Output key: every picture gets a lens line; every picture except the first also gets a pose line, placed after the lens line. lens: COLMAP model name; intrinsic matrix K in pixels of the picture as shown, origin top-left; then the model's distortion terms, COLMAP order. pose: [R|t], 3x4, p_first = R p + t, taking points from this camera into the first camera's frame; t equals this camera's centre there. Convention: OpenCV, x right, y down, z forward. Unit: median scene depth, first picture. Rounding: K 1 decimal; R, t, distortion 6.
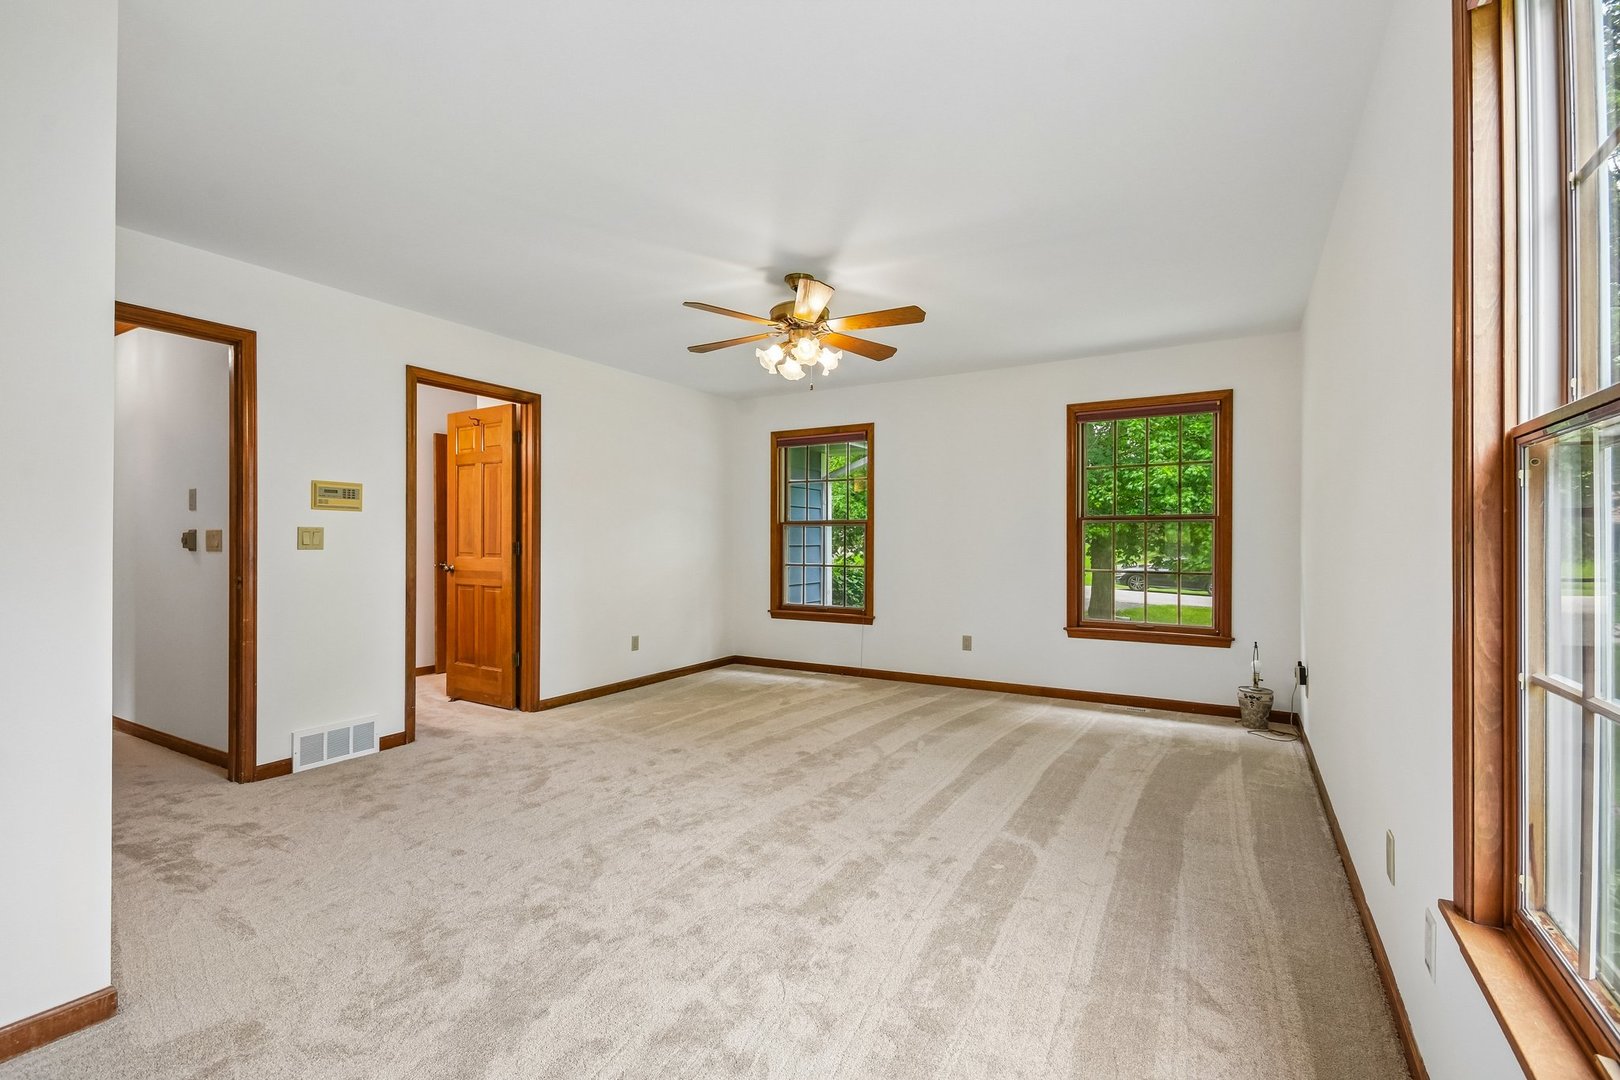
lens RADIAL K [[721.0, 0, 816.5], [0, 721.0, 542.8], [0, 0, 1]] dist [0.012174, -0.000253]
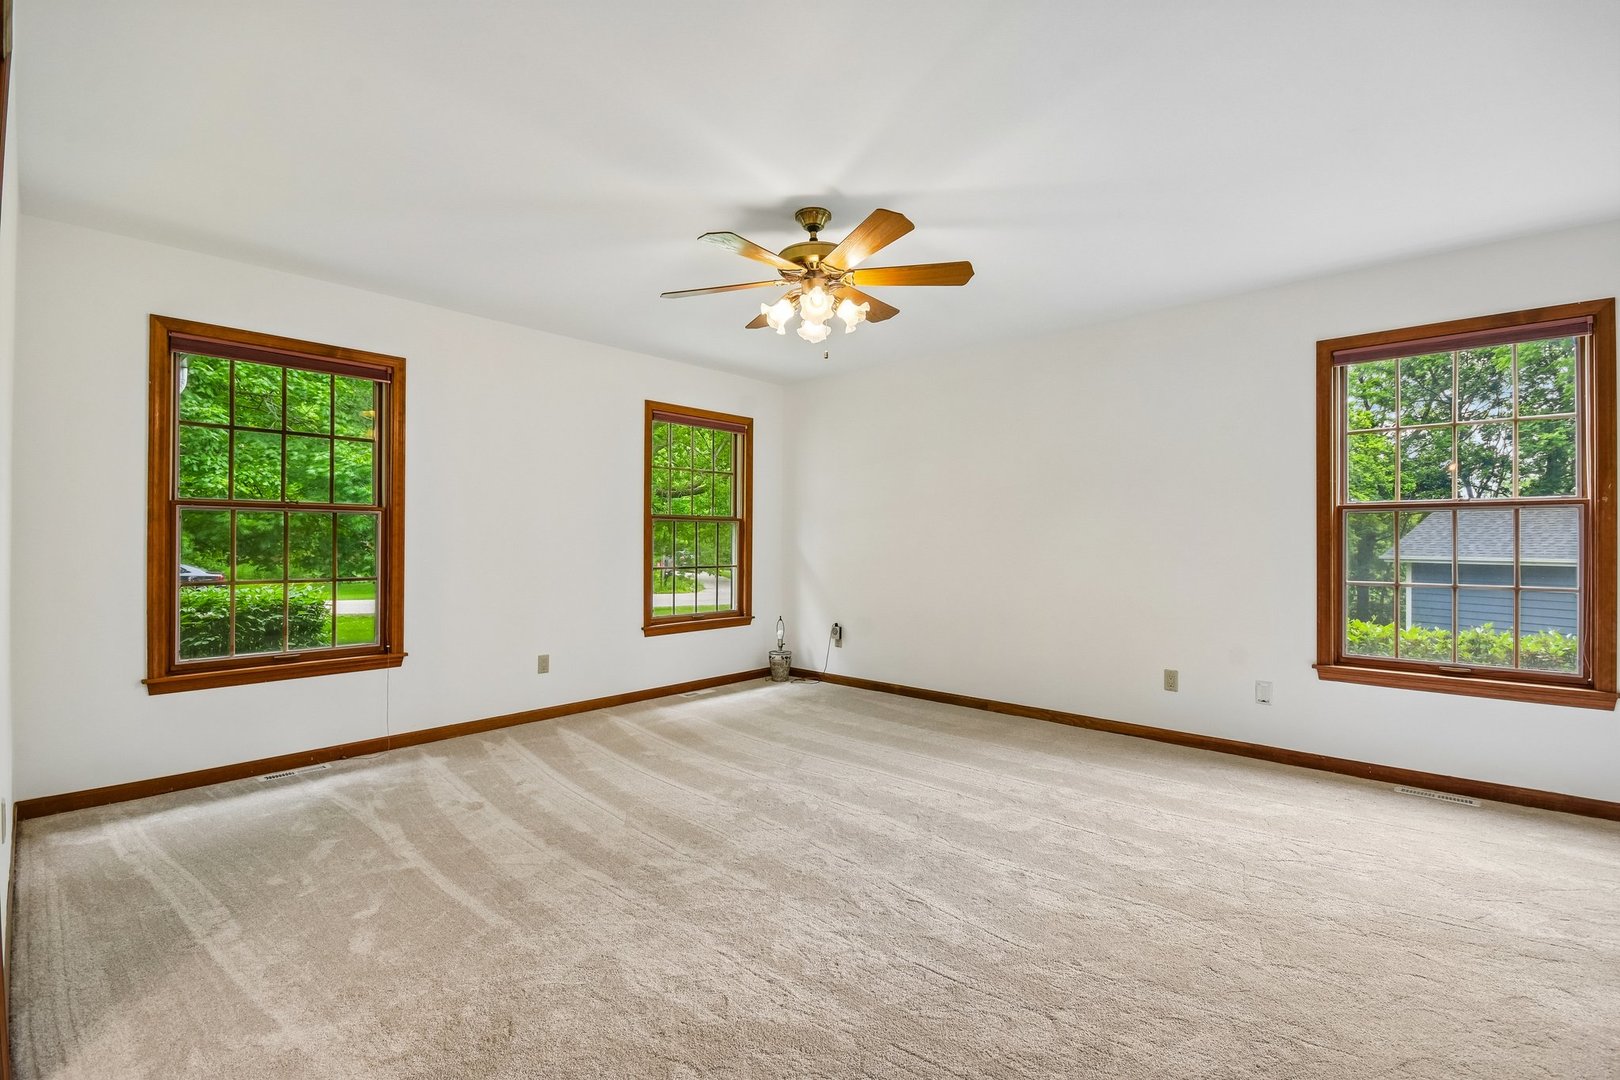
lens RADIAL K [[721.0, 0, 816.5], [0, 721.0, 542.8], [0, 0, 1]] dist [0.012174, -0.000253]
pose [[0.201388, -0.005561, 0.979496, -0.646616], [-0.000786, 0.999983, 0.005839, -0.003296], [-0.979511, -0.001946, 0.201380, 0.657254]]
